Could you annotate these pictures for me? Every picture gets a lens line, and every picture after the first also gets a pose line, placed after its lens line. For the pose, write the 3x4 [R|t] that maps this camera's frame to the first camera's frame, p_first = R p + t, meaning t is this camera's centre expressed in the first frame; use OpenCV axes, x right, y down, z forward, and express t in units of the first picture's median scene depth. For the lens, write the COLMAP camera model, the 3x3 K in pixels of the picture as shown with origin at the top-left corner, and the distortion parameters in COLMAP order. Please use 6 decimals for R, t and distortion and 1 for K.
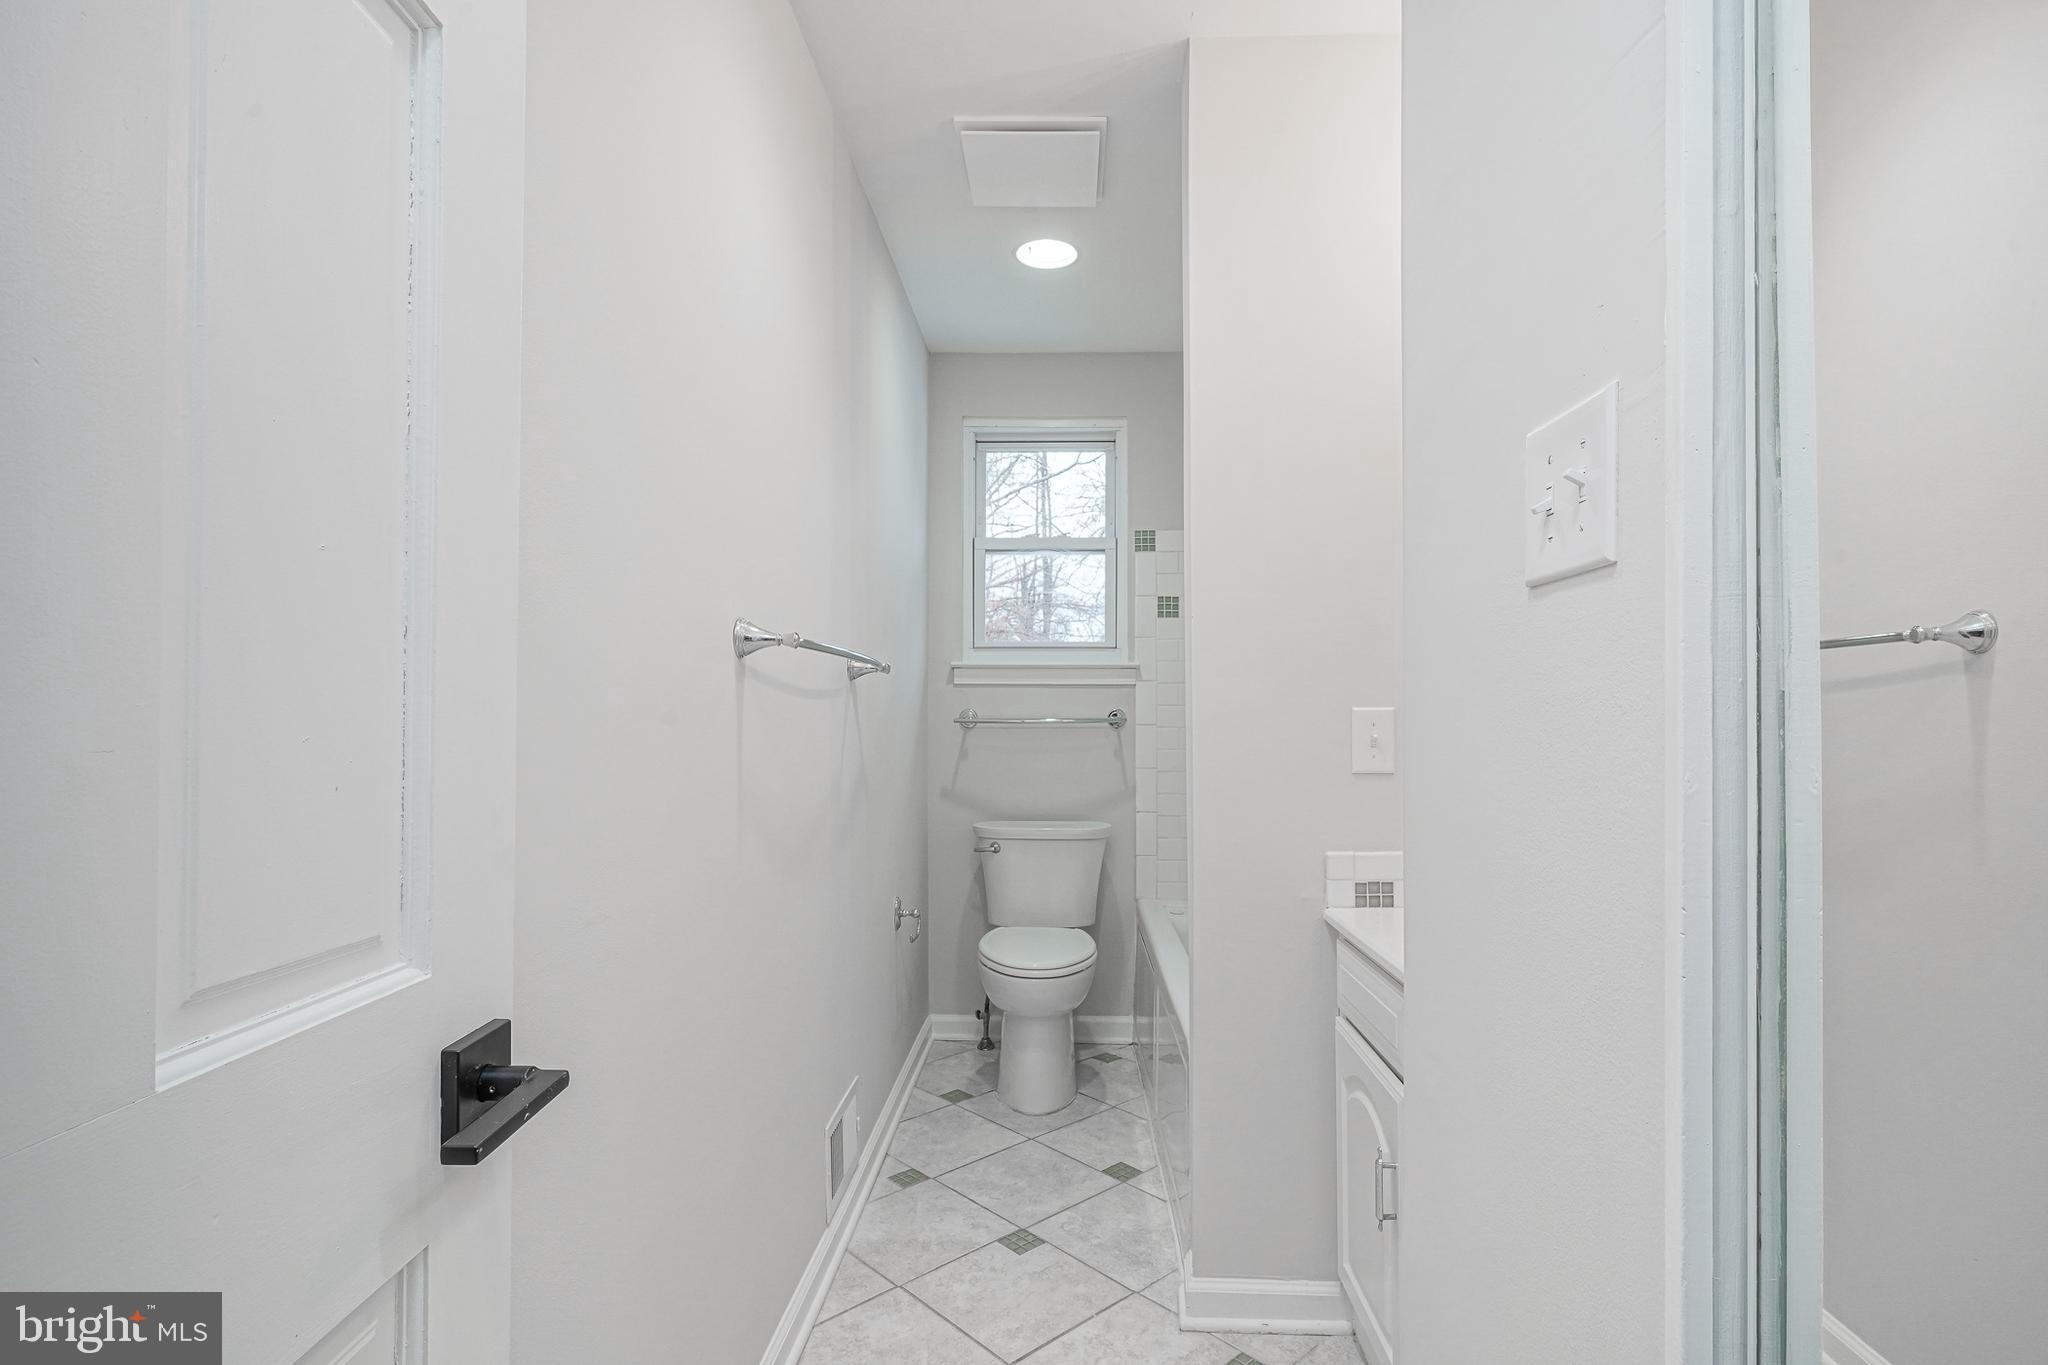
lens RADIAL K [[996.2, 0, 1025.2], [0, 996.2, 695.1], [0, 0, 1]] dist [-0.007339, 0.003358]
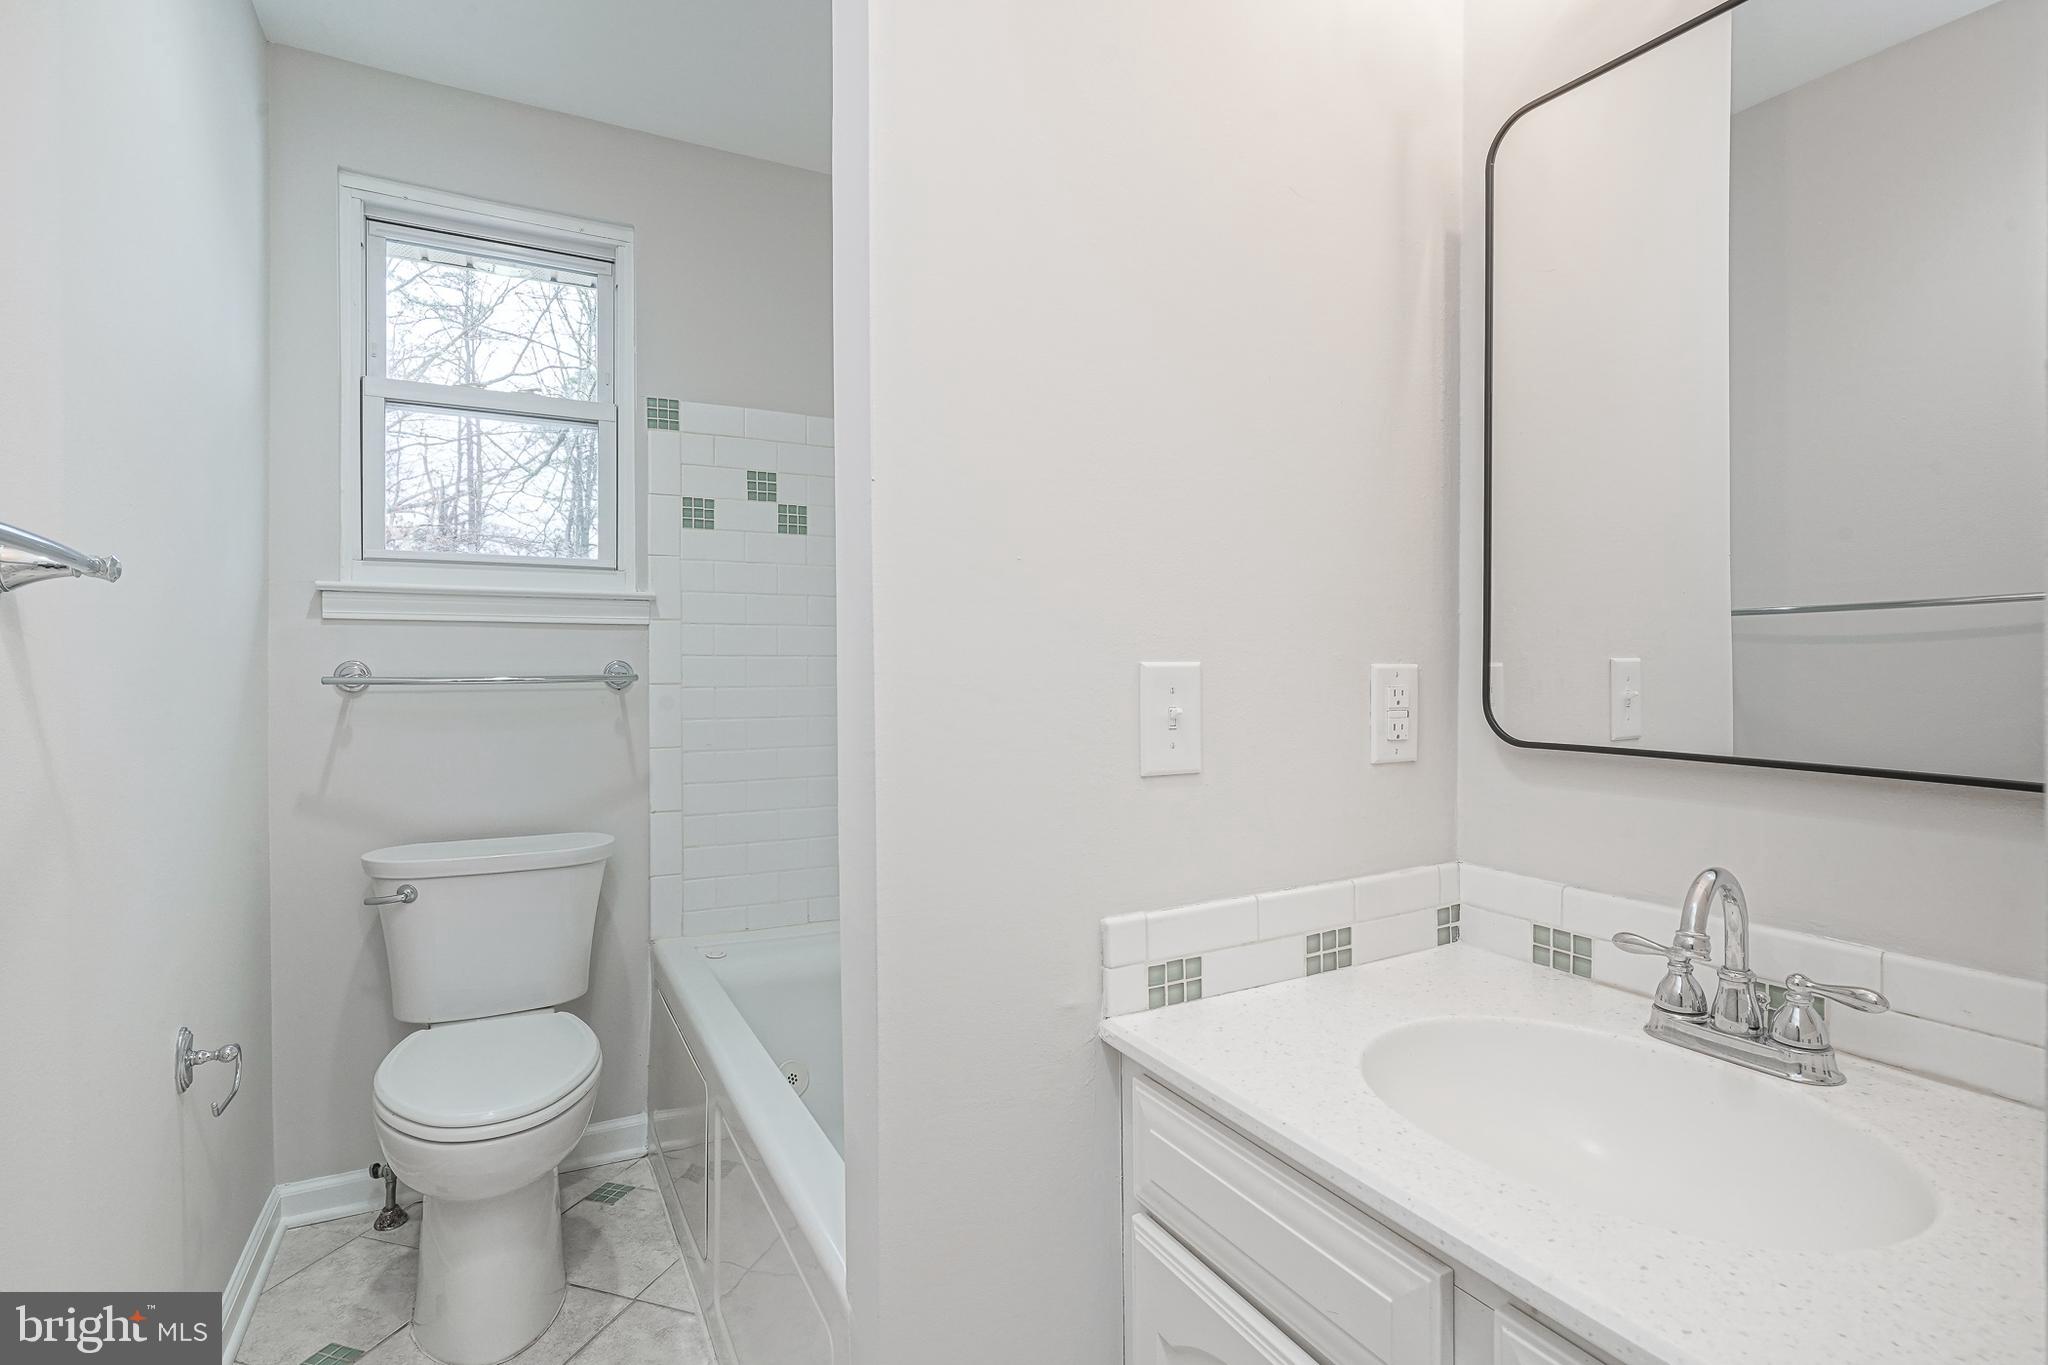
lens RADIAL K [[996.2, 0, 1035.2], [0, 996.2, 667.7], [0, 0, 1]] dist [-0.007339, 0.003358]
pose [[0.859441, -0.004071, 0.511219, -0.009910], [-0.008045, 0.999737, 0.021485, 0.002090], [-0.511172, -0.022578, 0.859182, 0.292232]]
